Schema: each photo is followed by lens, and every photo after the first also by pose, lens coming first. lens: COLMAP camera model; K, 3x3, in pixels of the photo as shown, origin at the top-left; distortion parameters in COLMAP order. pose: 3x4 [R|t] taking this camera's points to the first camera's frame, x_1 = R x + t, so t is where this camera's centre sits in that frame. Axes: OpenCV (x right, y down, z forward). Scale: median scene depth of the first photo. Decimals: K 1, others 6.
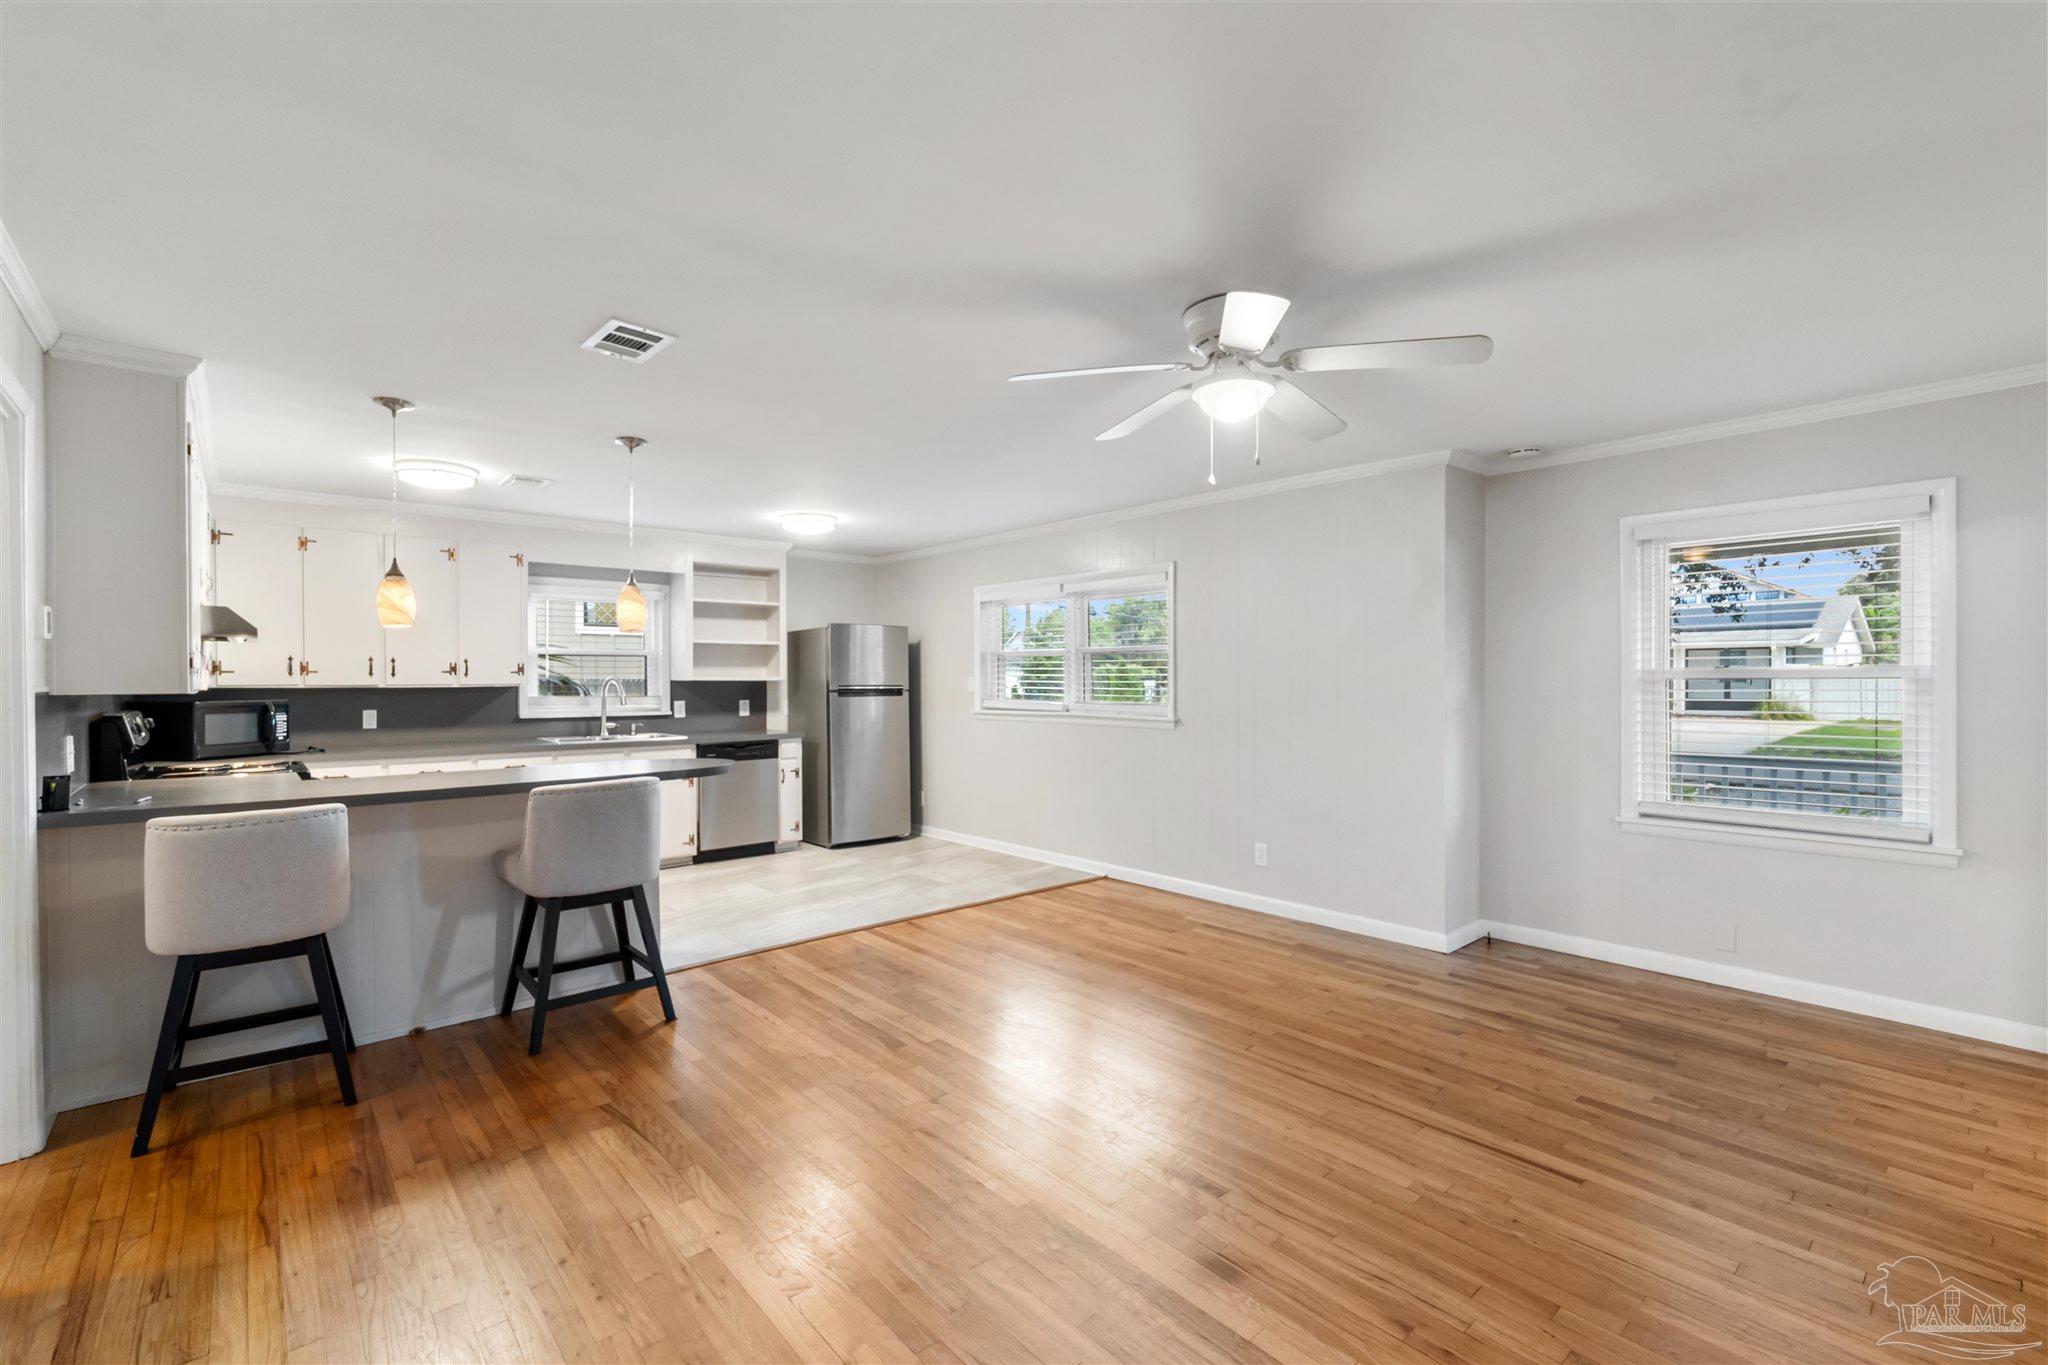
lens RADIAL K [[885.3, 0, 1006.1], [0, 885.3, 682.4], [0, 0, 1]] dist [-0.000765, 0.000864]
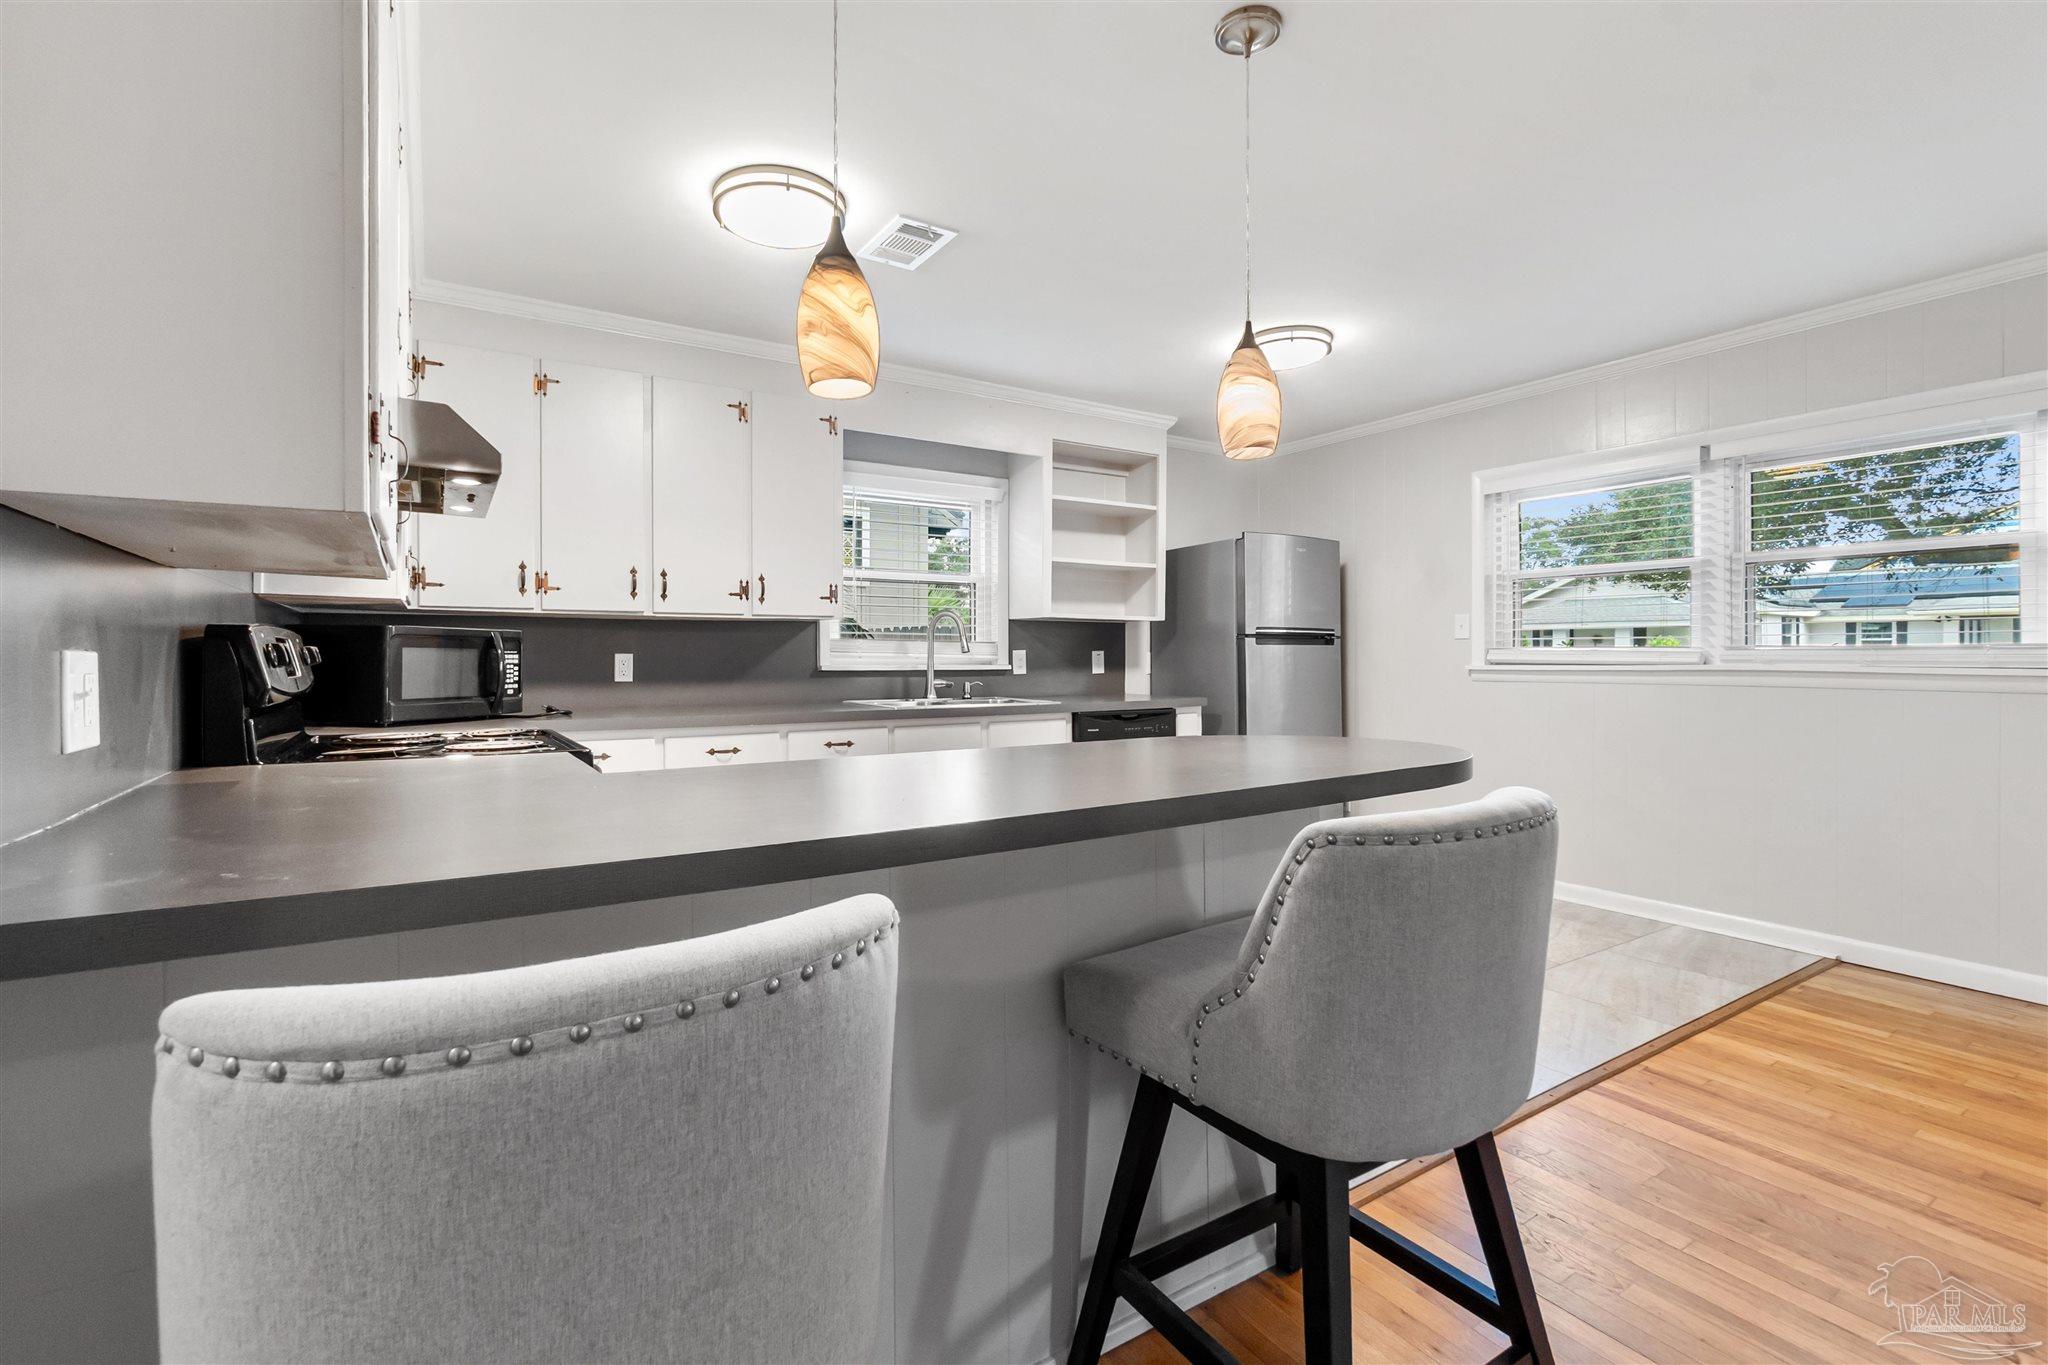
lens RADIAL K [[885.3, 0, 981.3], [0, 885.3, 658.1], [0, 0, 1]] dist [-0.000765, 0.000864]
pose [[0.988220, 0.001926, -0.153028, -0.355062], [-0.002449, 0.999992, -0.003232, 0.035804], [0.153020, 0.003569, 0.988217, 0.389951]]
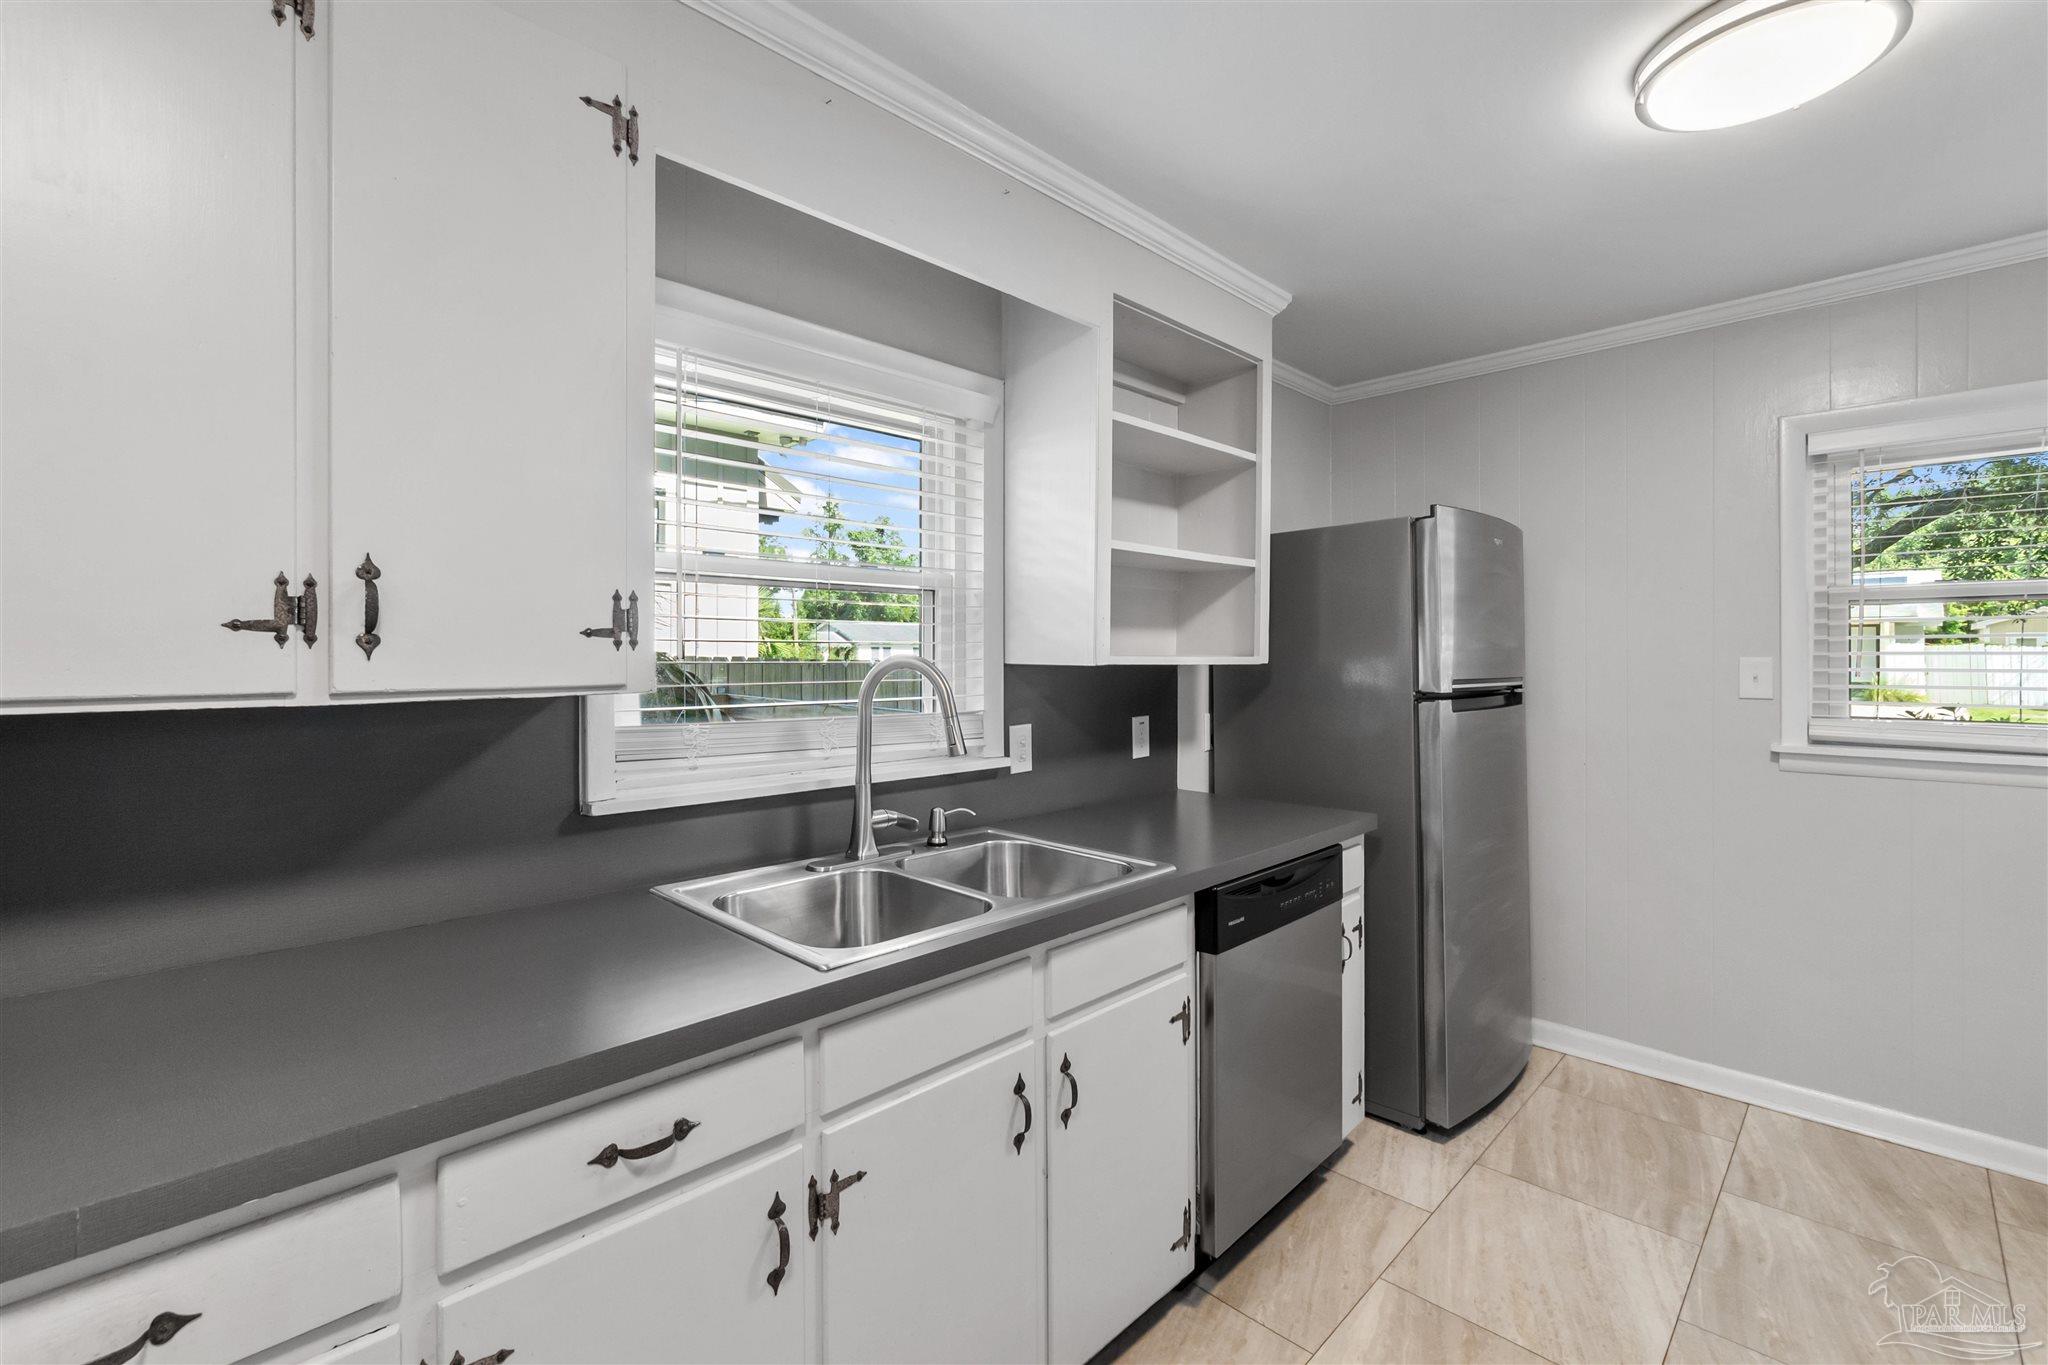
lens RADIAL K [[885.3, 0, 998.4], [0, 885.3, 651.9], [0, 0, 1]] dist [-0.000765, 0.000864]
pose [[0.996309, 0.002668, 0.085792, -0.492104], [-0.001971, 0.999964, -0.008205, -0.004896], [-0.085811, 0.008006, 0.996279, 0.799622]]
